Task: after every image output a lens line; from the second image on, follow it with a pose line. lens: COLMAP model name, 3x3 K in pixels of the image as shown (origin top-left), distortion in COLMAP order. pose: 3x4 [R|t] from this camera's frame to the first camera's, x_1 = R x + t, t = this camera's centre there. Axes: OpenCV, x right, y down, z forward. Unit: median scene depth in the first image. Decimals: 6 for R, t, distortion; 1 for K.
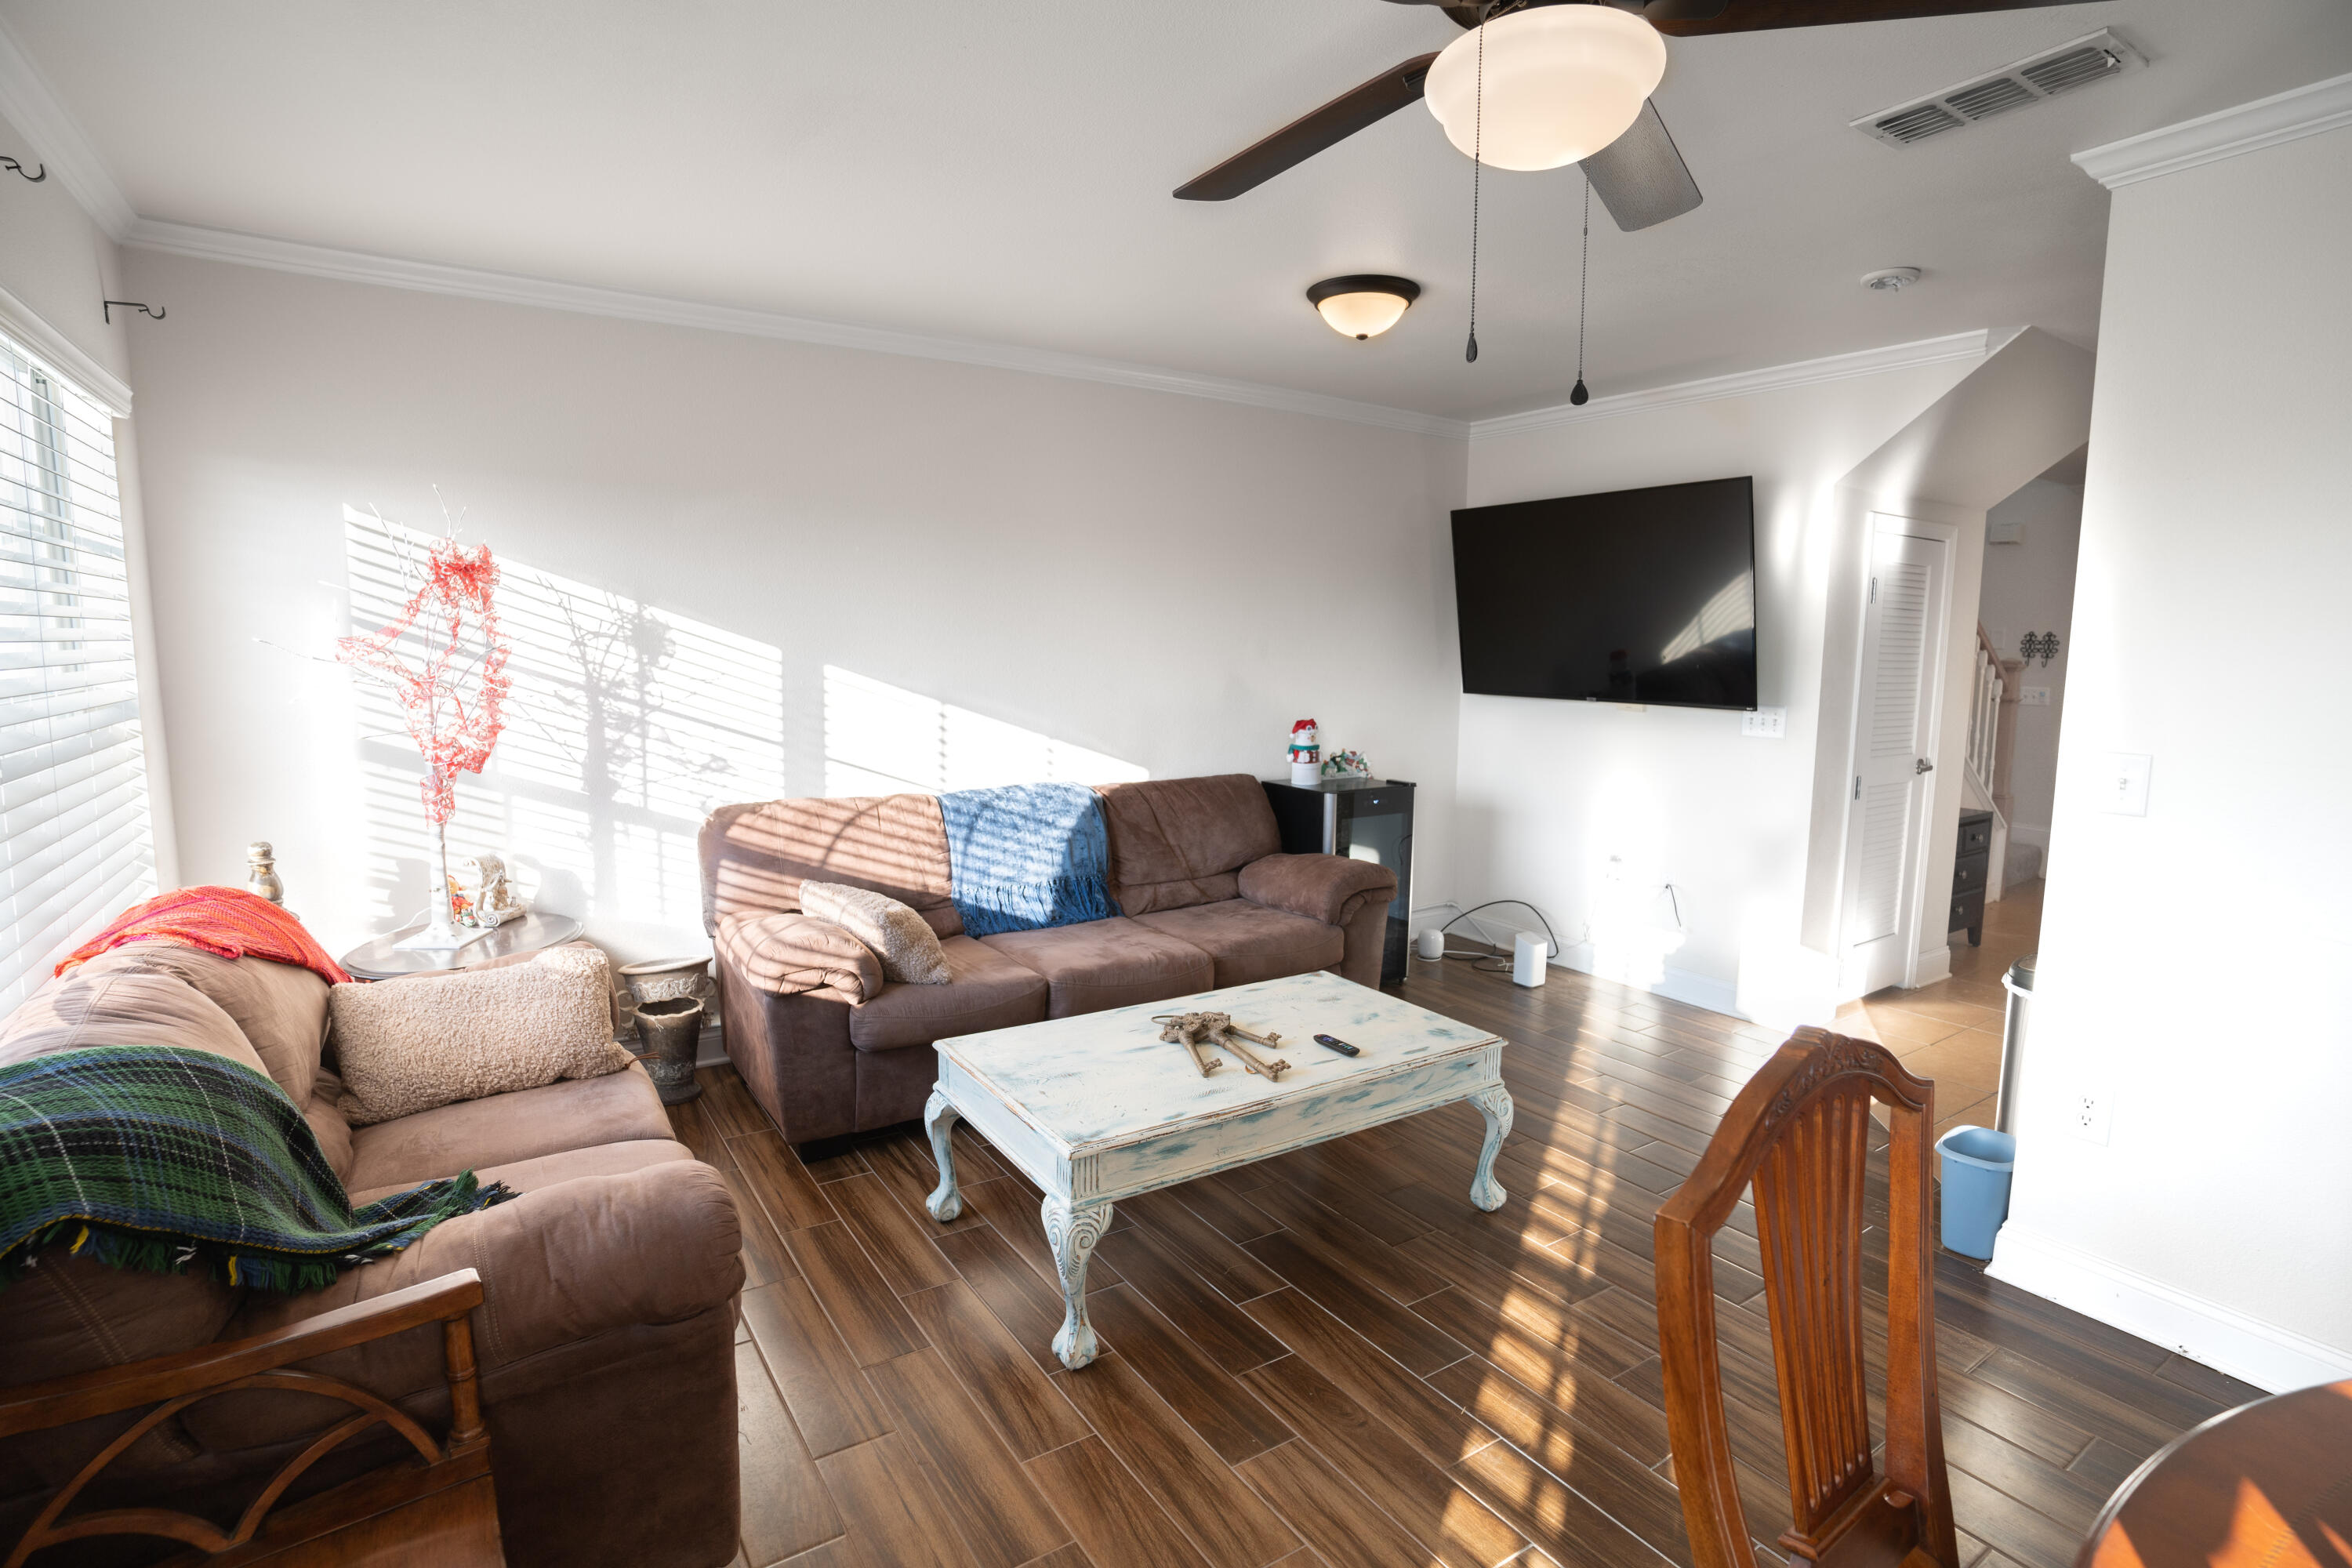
lens RADIAL K [[1114.8, 0, 1171.7], [0, 1114.8, 779.7], [0, 0, 1]] dist [0.004136, 0.000585]
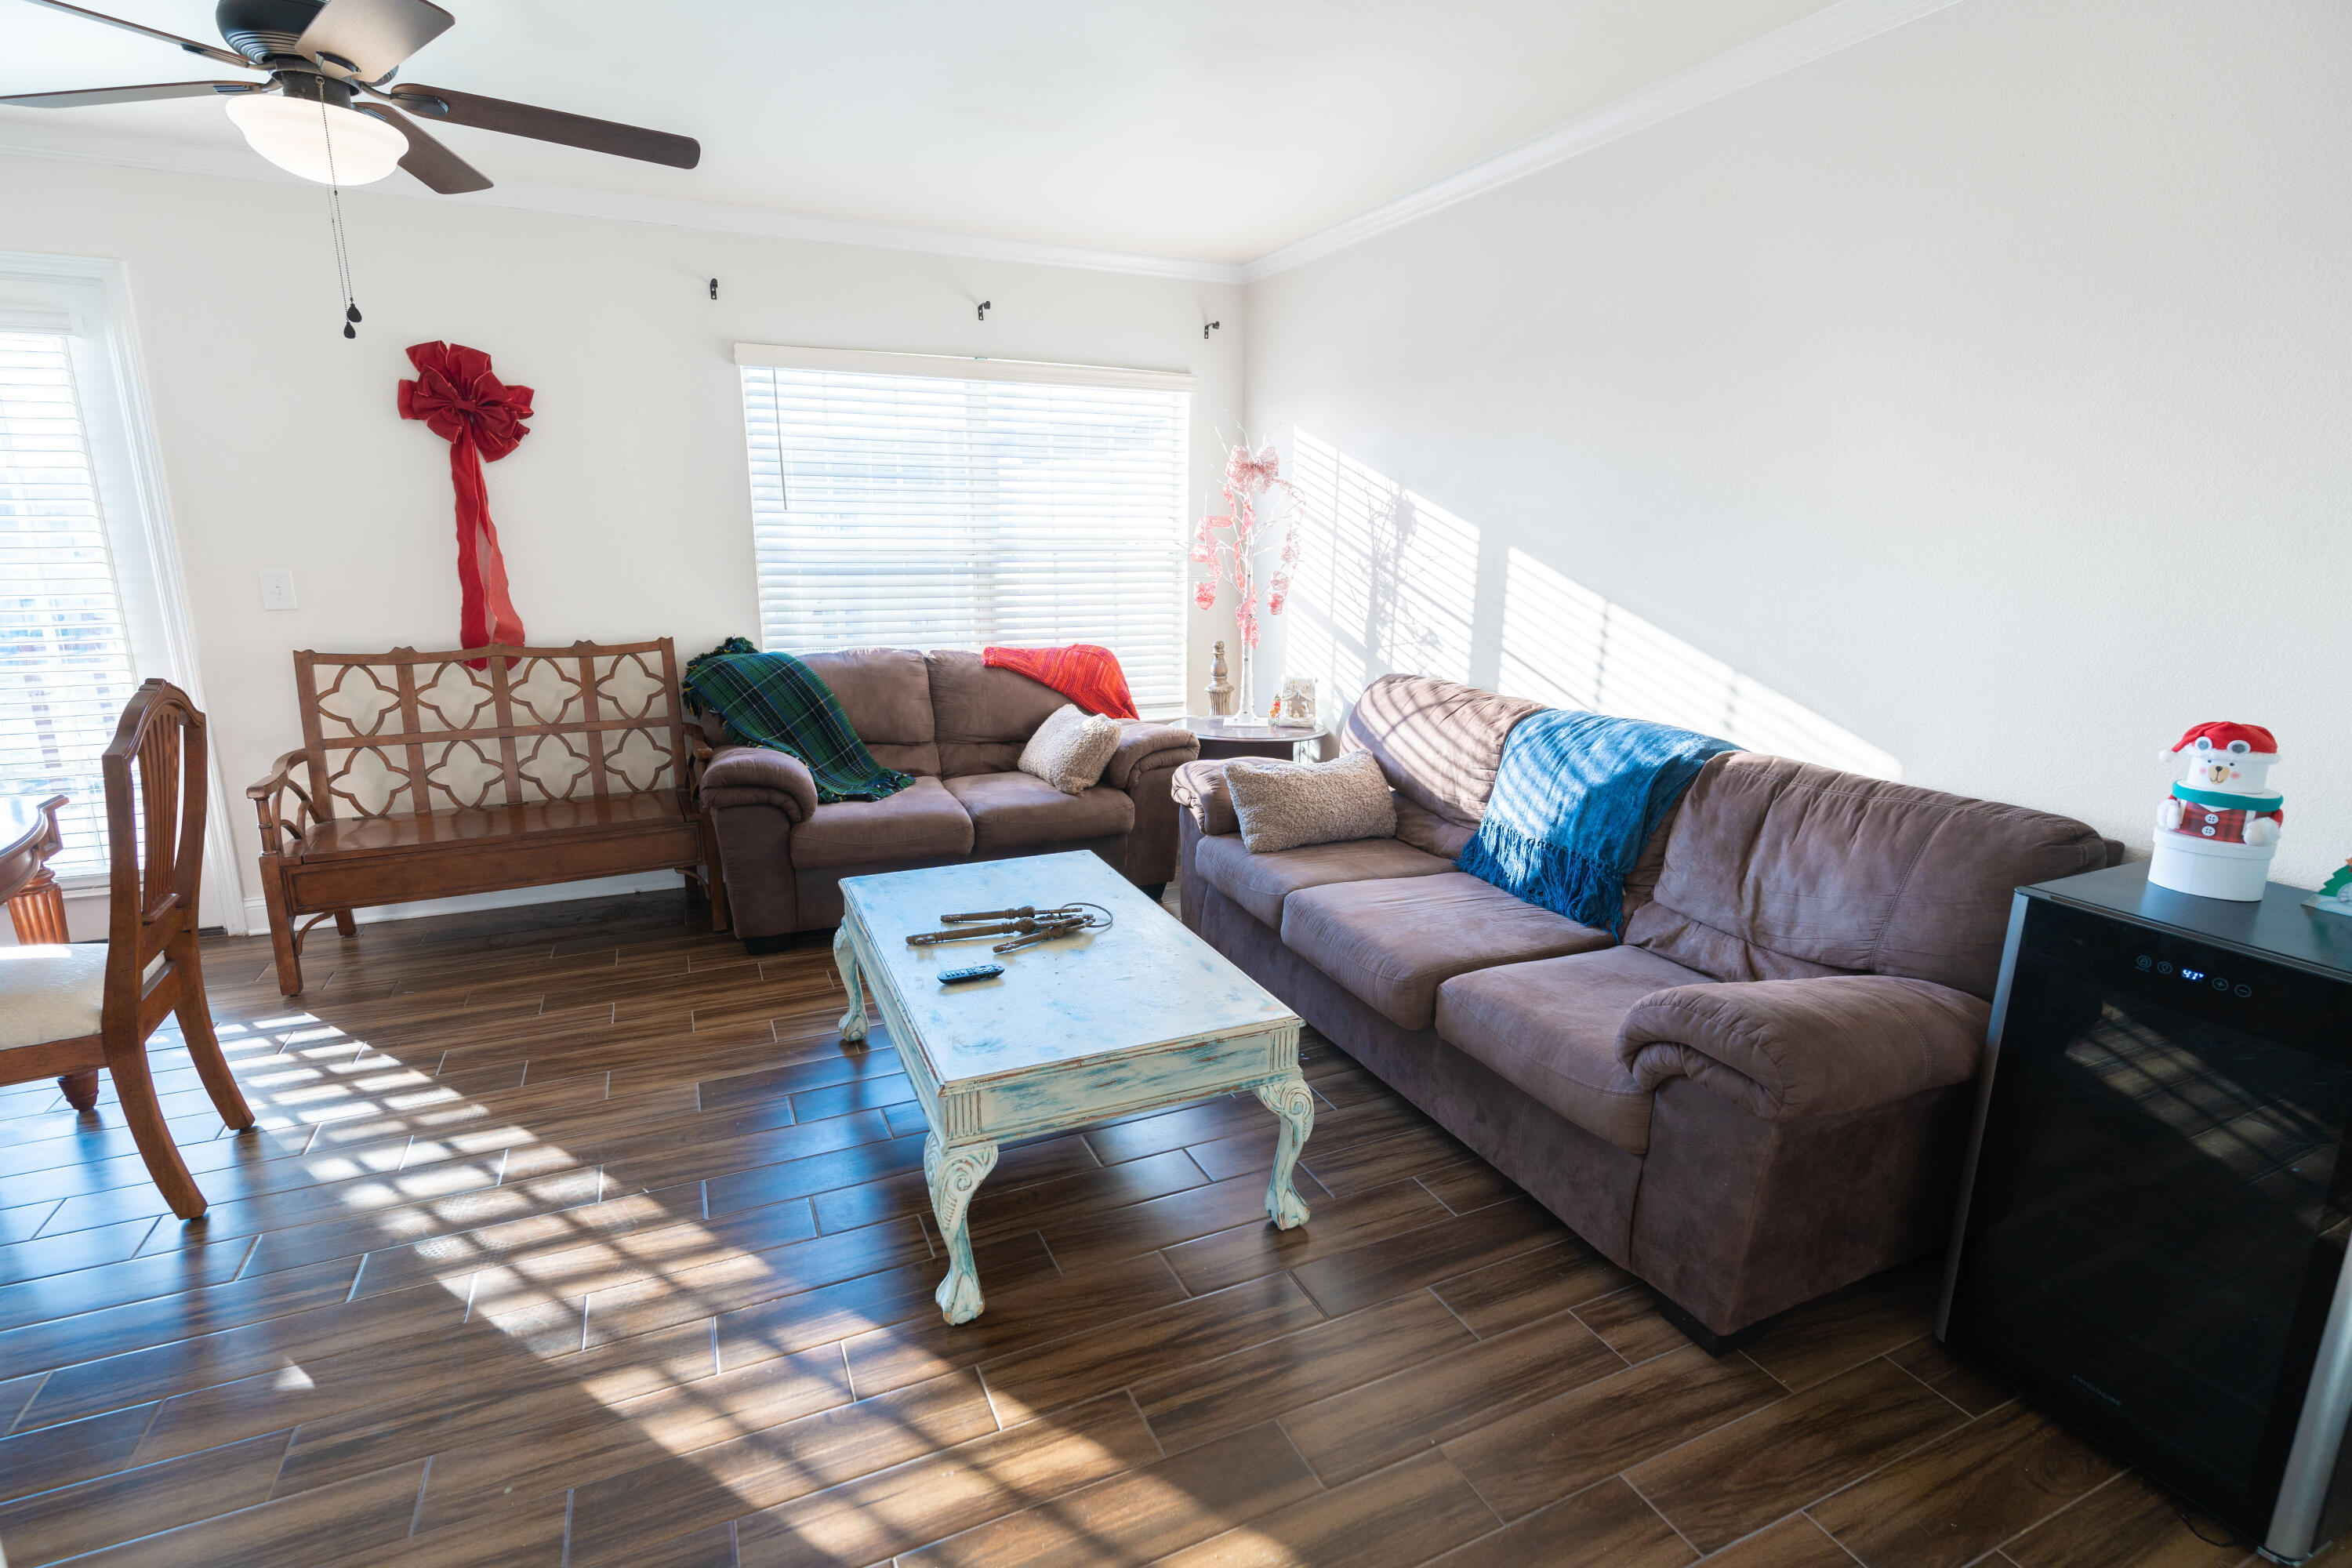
lens RADIAL K [[1114.8, 0, 1174.0], [0, 1114.8, 782.7], [0, 0, 1]] dist [0.004136, 0.000585]
pose [[-0.094448, 0.229229, -0.968780, 0.698627], [-0.132788, 0.961533, 0.240460, -0.107438], [0.986634, 0.151354, -0.060376, 0.865088]]
